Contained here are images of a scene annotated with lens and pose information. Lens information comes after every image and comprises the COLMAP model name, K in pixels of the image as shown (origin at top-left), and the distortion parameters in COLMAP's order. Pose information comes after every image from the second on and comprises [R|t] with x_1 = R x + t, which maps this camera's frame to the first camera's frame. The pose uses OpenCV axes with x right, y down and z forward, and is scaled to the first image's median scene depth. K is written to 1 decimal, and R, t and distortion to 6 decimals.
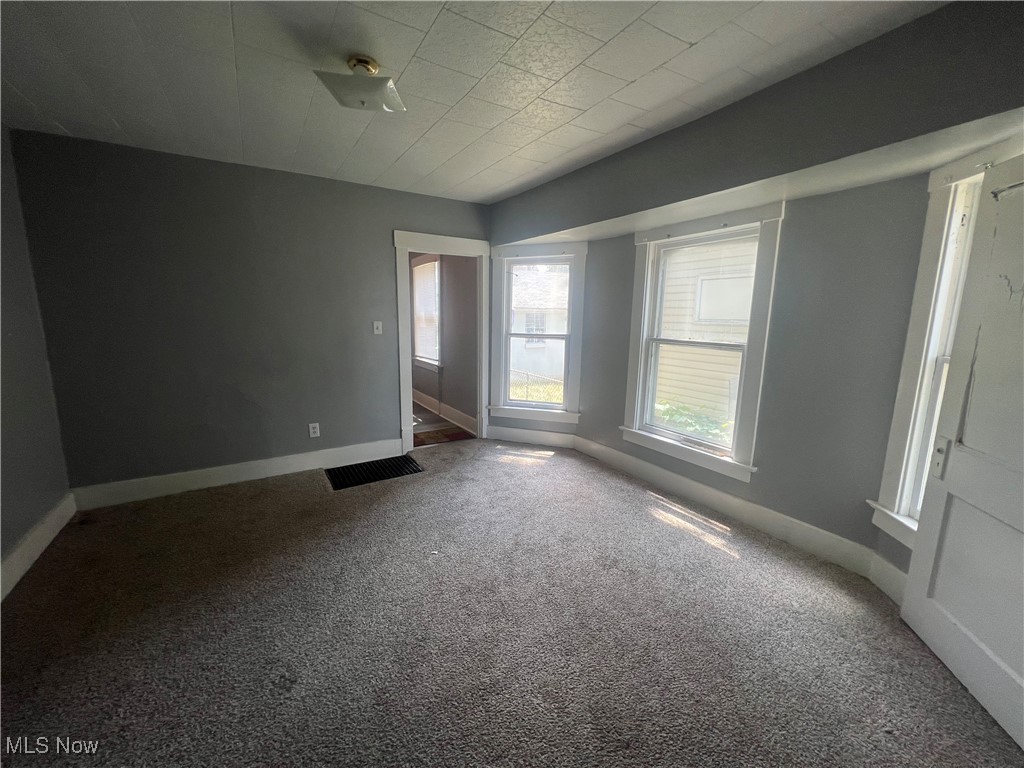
lens RADIAL K [[410.0, 0, 509.5], [0, 410.0, 382.8], [0, 0, 1]] dist [-0.000600, 0.000270]
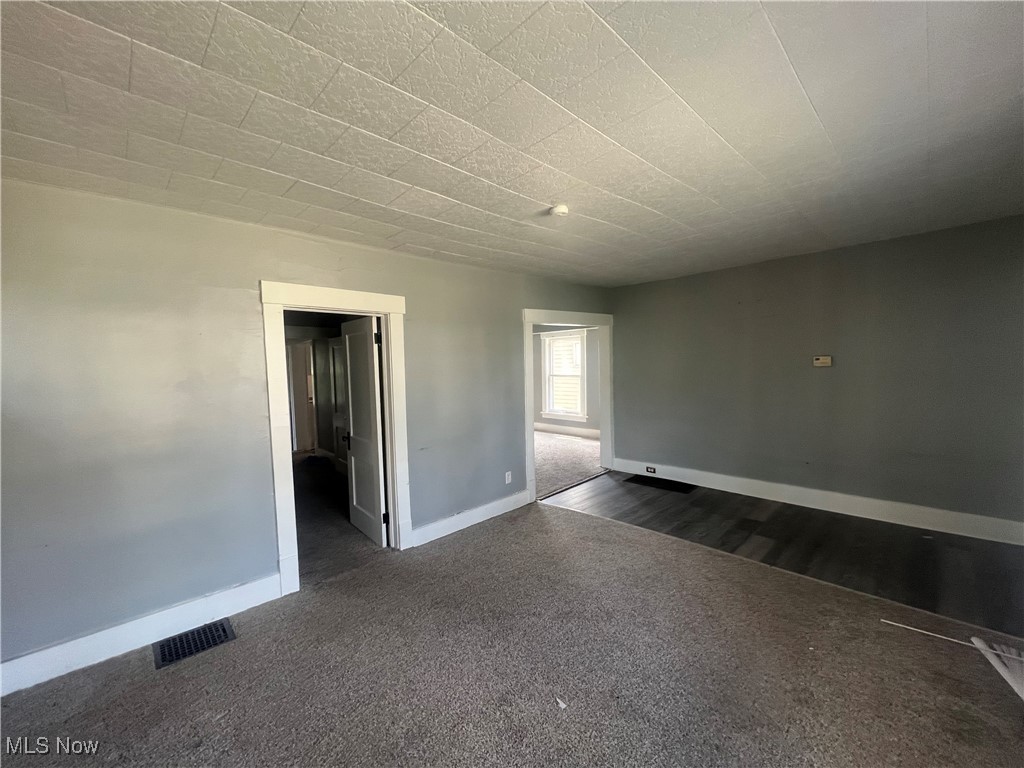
lens RADIAL K [[410.0, 0, 512.1], [0, 410.0, 384.4], [0, 0, 1]] dist [-0.000600, 0.000270]
pose [[0.973852, -0.047171, 0.222231, -0.552605], [0.070826, 0.992493, -0.099708, 0.231109], [-0.215859, 0.112841, 0.969882, -1.725881]]
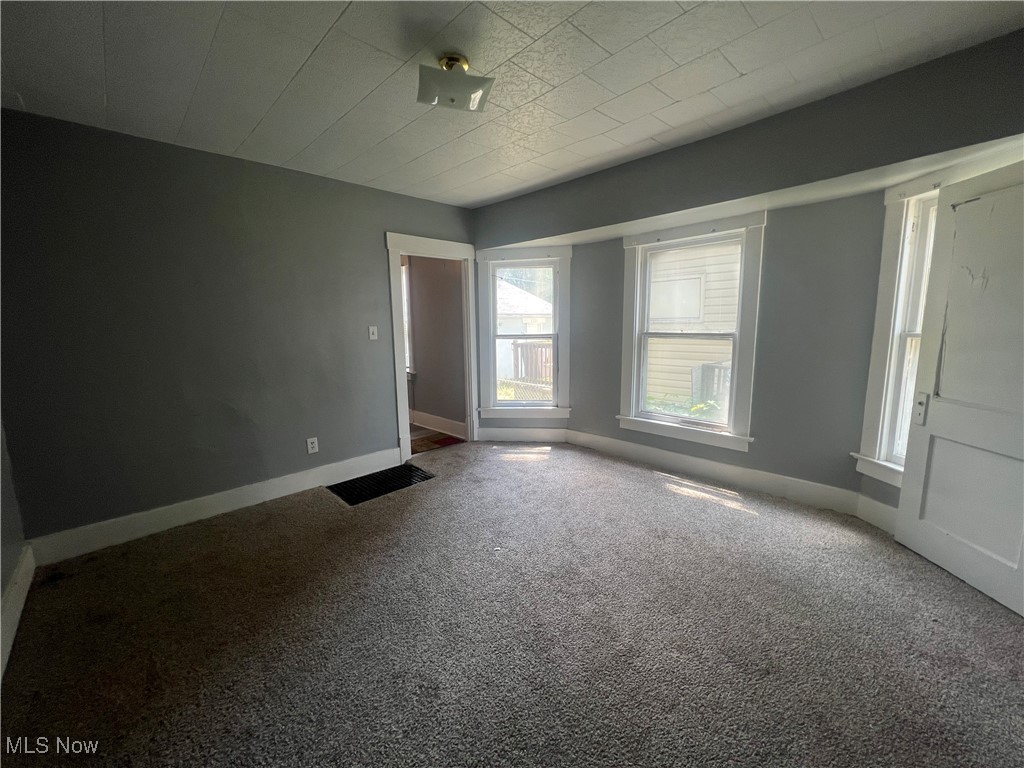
lens RADIAL K [[410.0, 0, 509.8], [0, 410.0, 382.9], [0, 0, 1]] dist [-0.000600, 0.000270]
pose [[0.976257, -0.060658, 0.207950, -0.297244], [0.064794, 0.997812, -0.013129, 0.021153], [-0.206699, 0.026291, 0.978051, 0.001738]]
